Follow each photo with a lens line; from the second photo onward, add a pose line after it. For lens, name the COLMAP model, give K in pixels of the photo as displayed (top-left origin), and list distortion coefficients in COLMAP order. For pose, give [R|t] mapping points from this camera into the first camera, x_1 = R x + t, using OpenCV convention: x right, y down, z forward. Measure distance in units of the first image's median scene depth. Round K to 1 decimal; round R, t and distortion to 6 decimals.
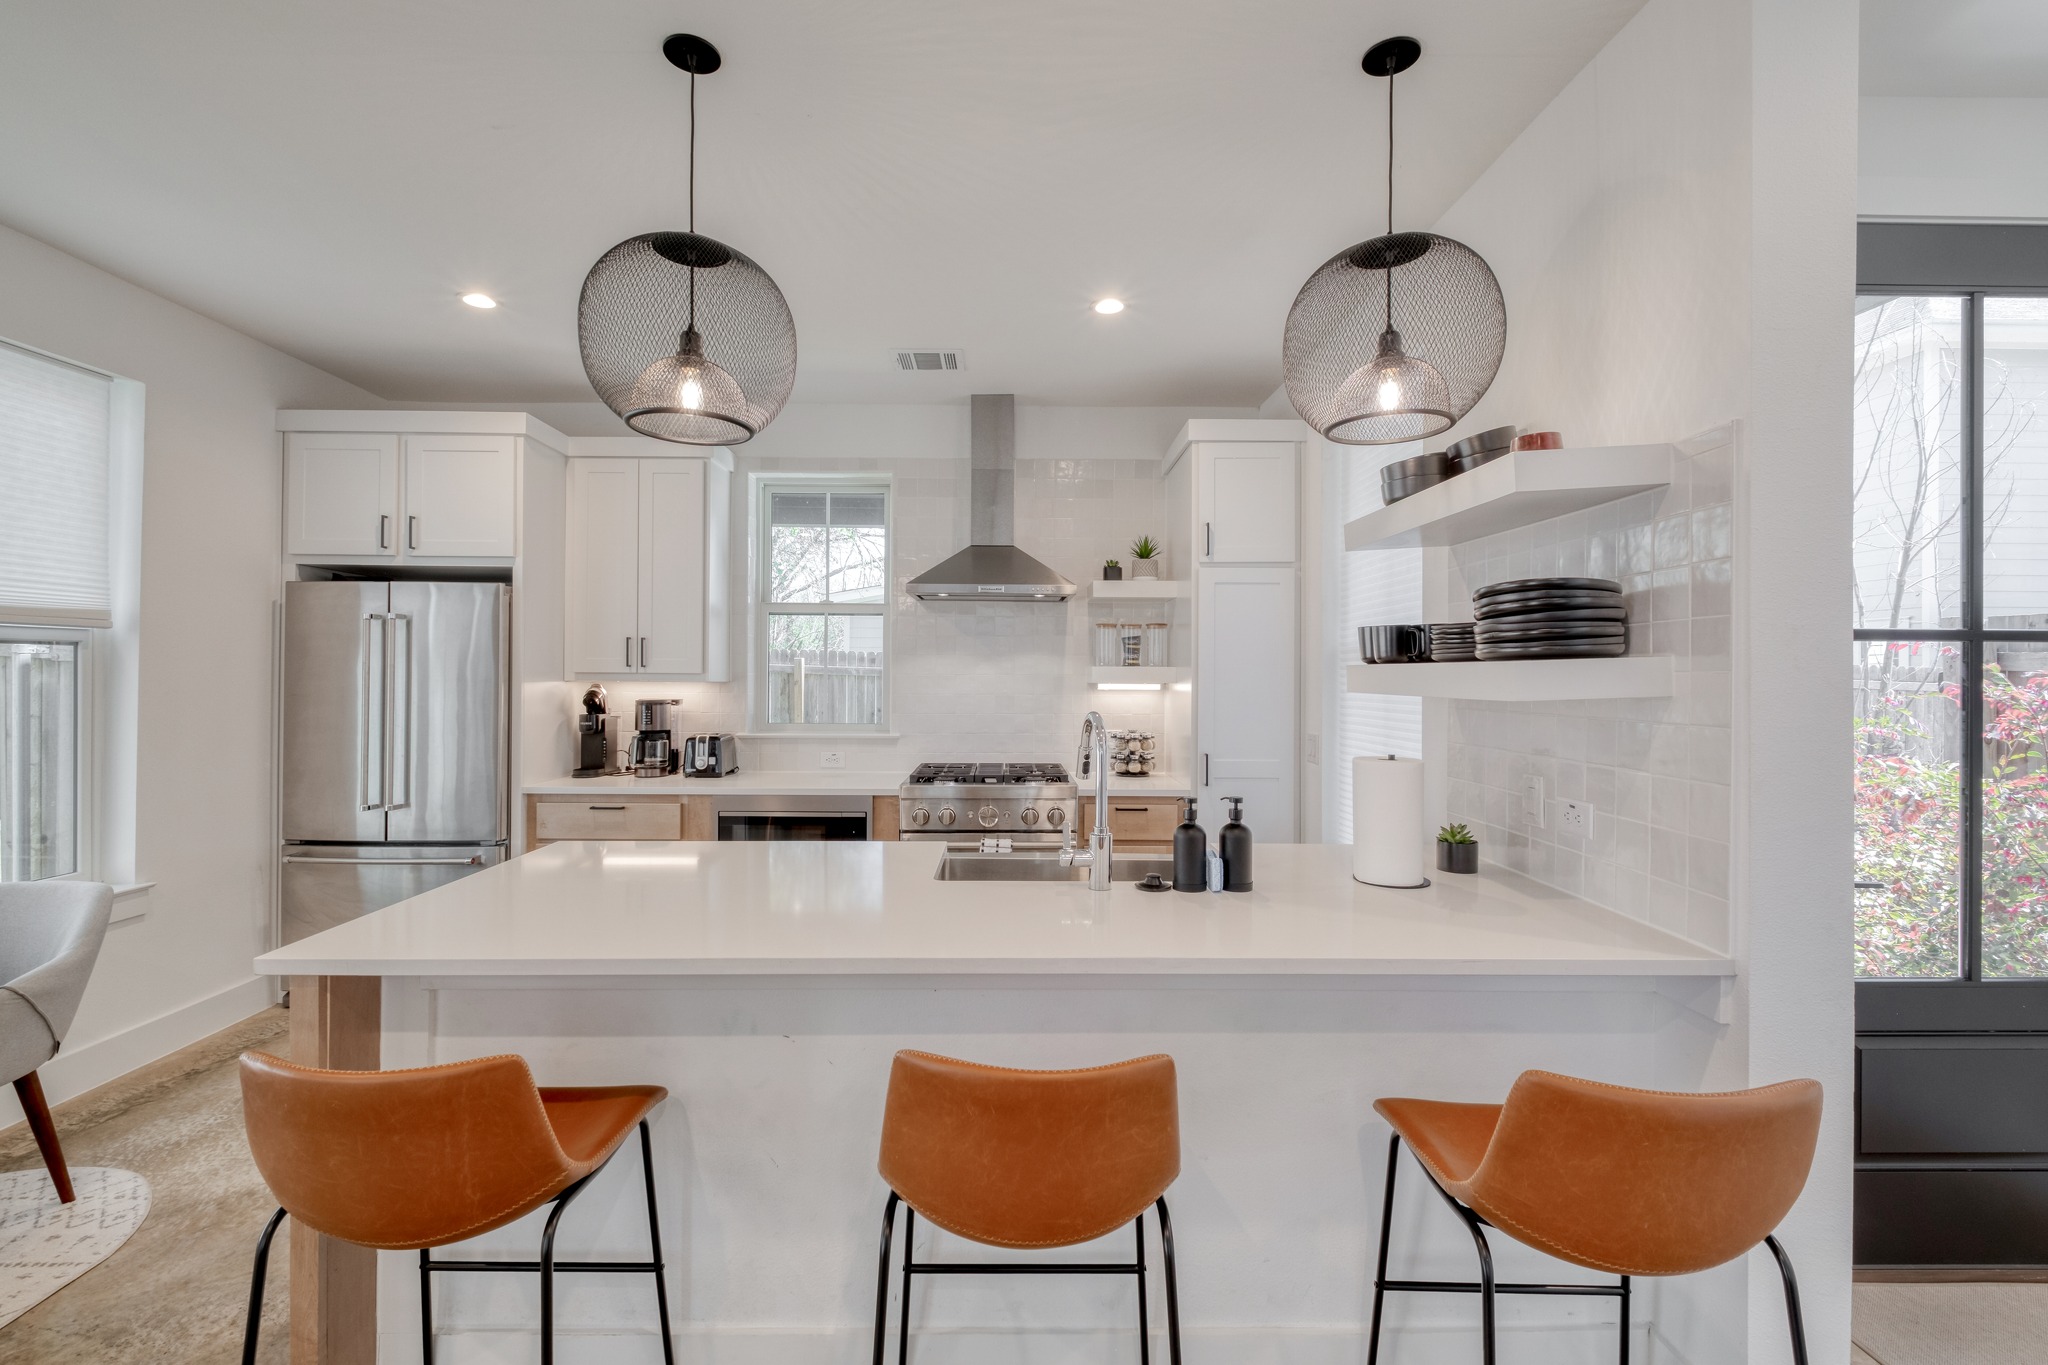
lens RADIAL K [[882.6, 0, 1008.6], [0, 882.6, 680.3], [0, 0, 1]] dist [0.005490, -0.002759]
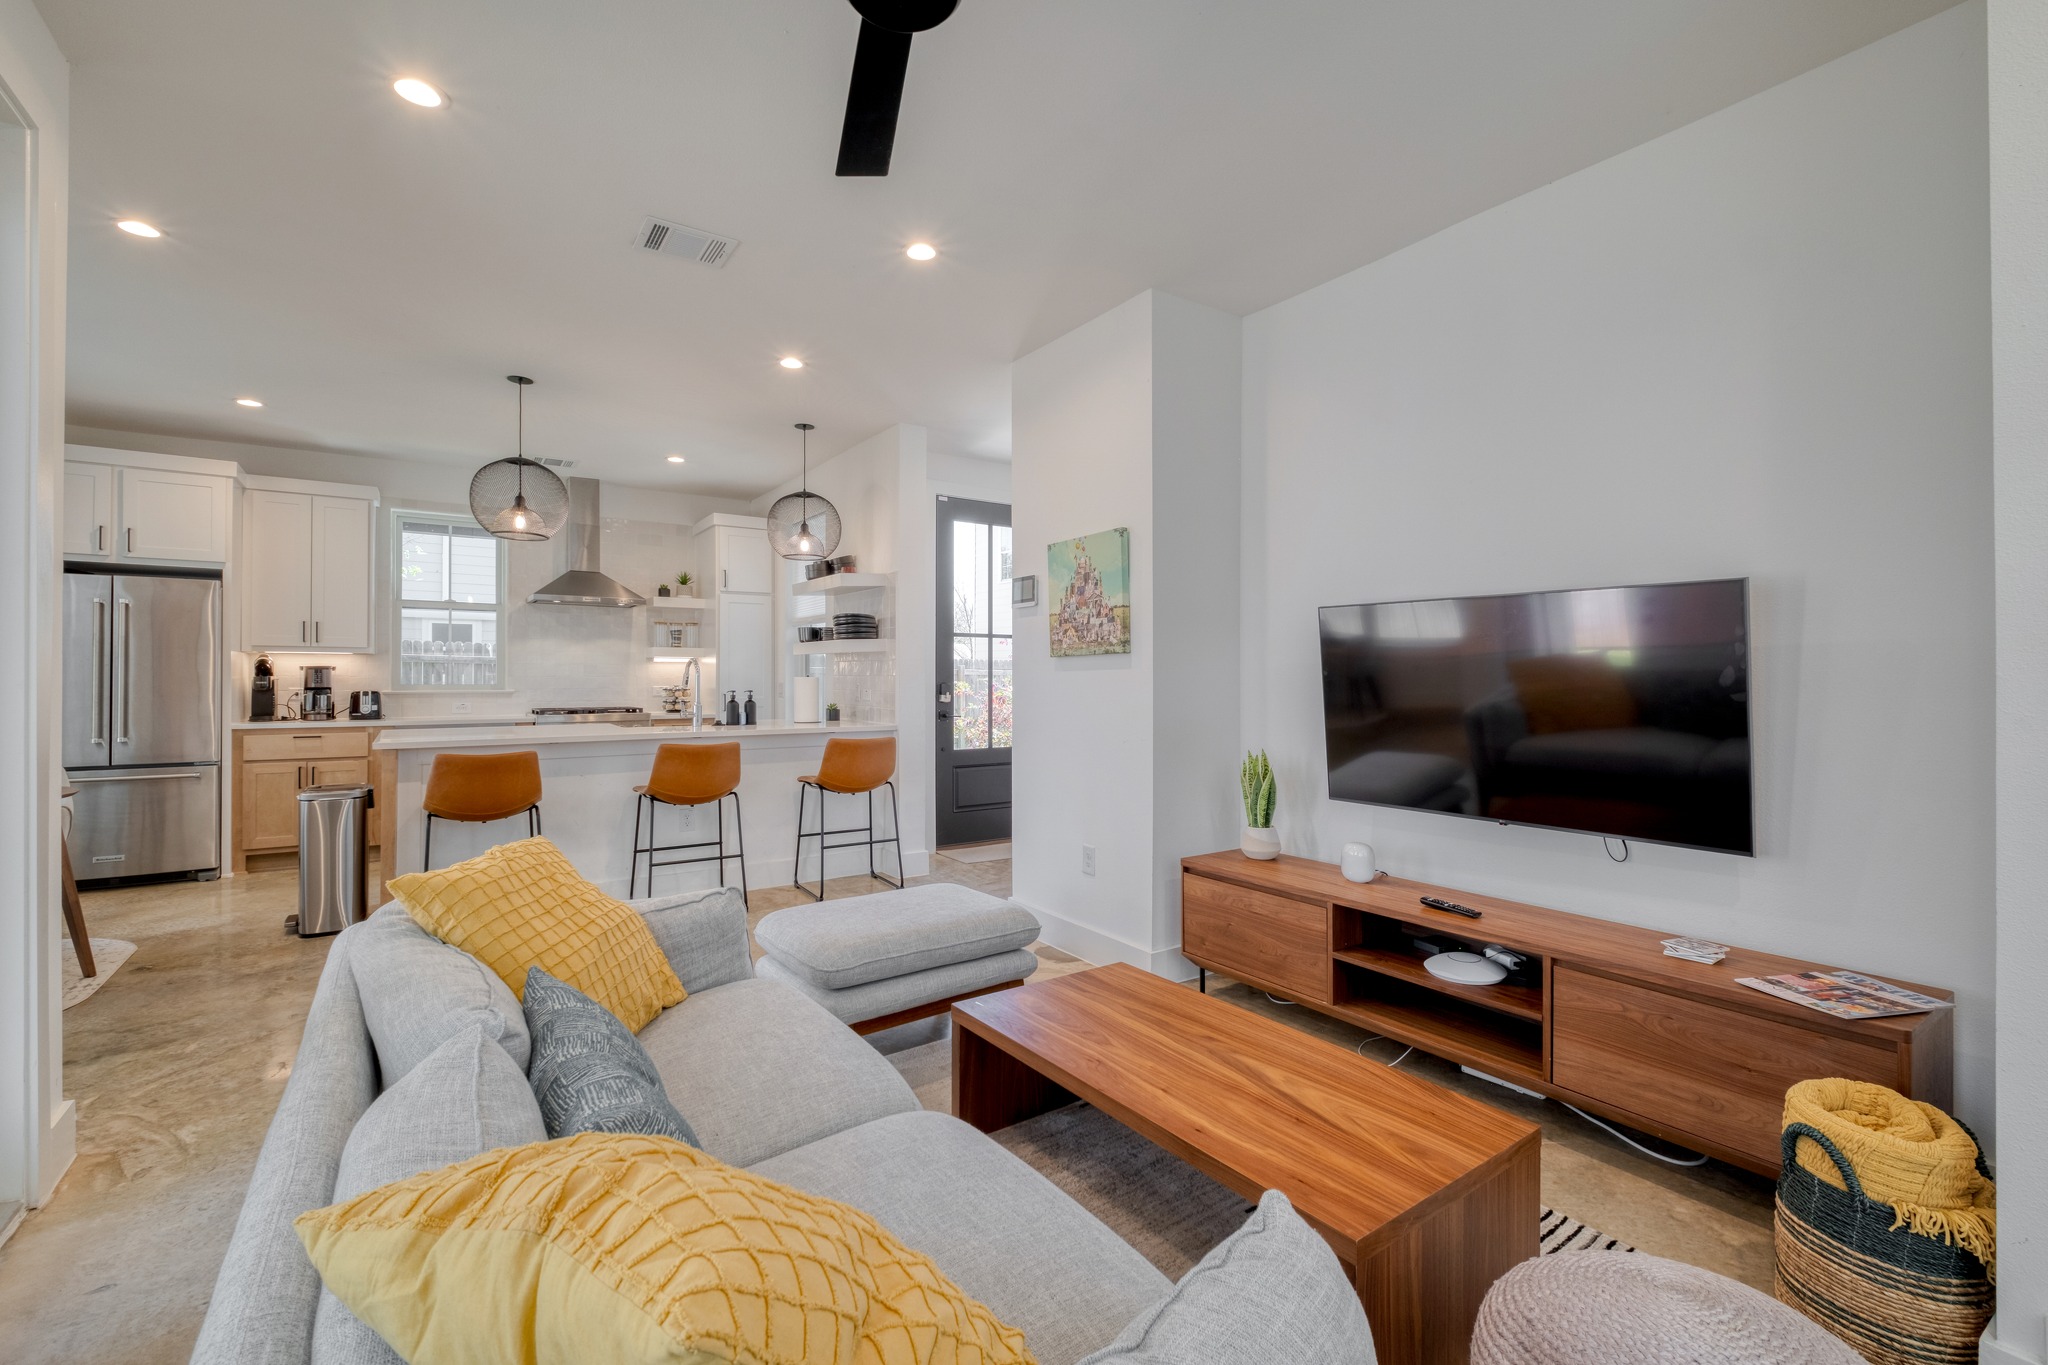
lens RADIAL K [[882.6, 0, 1030.8], [0, 882.6, 674.5], [0, 0, 1]] dist [0.005490, -0.002759]
pose [[0.825255, -0.001839, 0.564757, -0.266846], [0.005908, 0.999968, -0.005377, 0.050941], [-0.564729, 0.007774, 0.825240, -0.815574]]
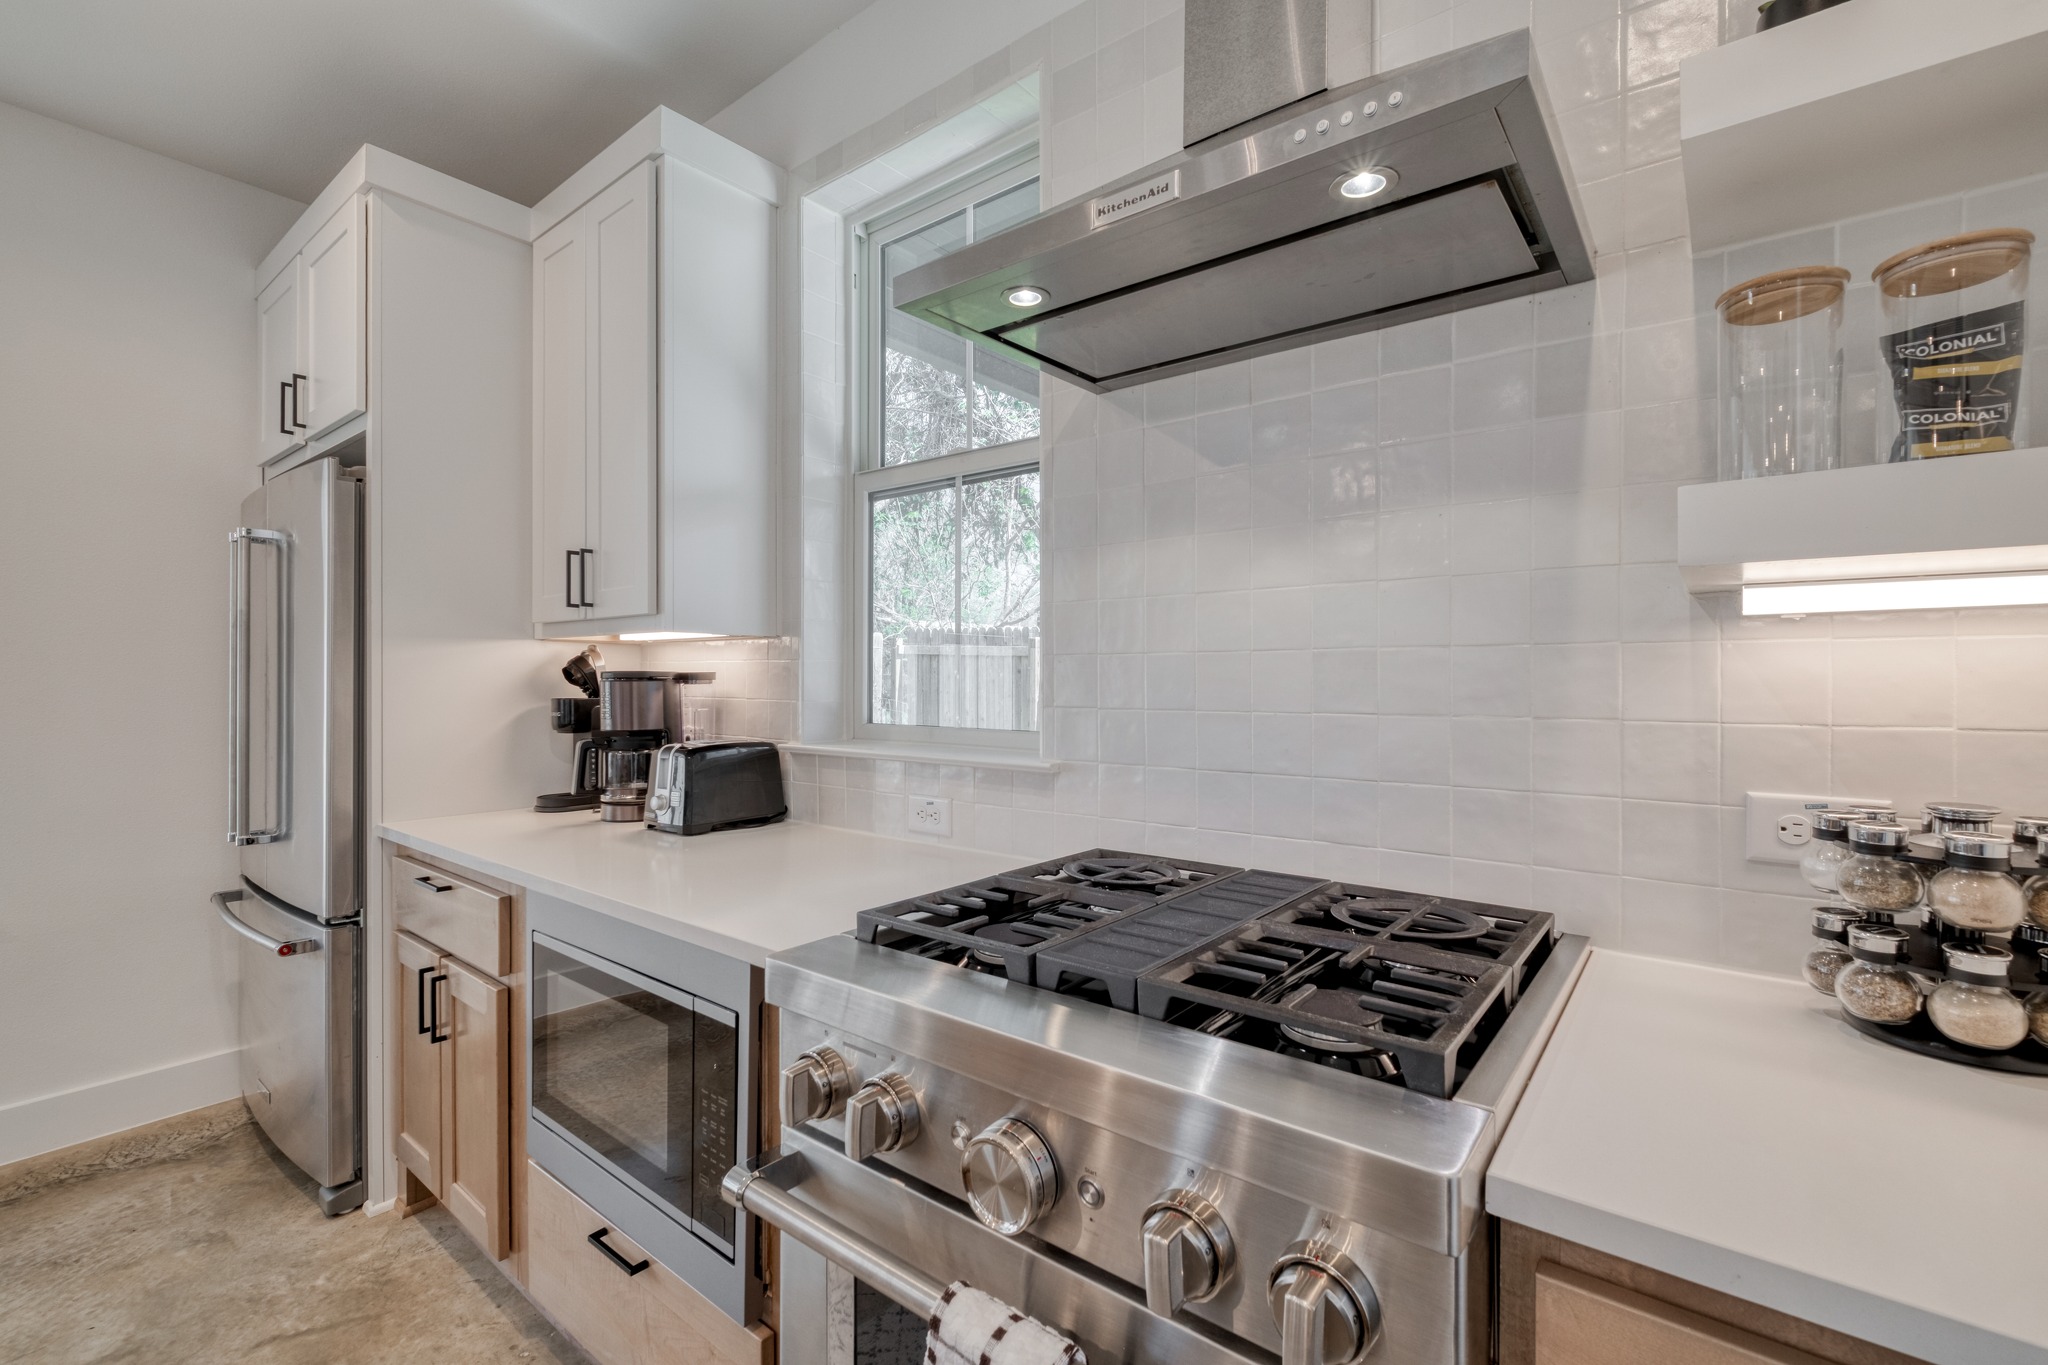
lens RADIAL K [[882.6, 0, 1030.5], [0, 882.6, 684.1], [0, 0, 1]] dist [0.005490, -0.002759]
pose [[0.780842, -0.002521, -0.624723, 0.107389], [0.000100, 0.999992, -0.003910, 0.032216], [0.624728, 0.002991, 0.780836, 0.755634]]
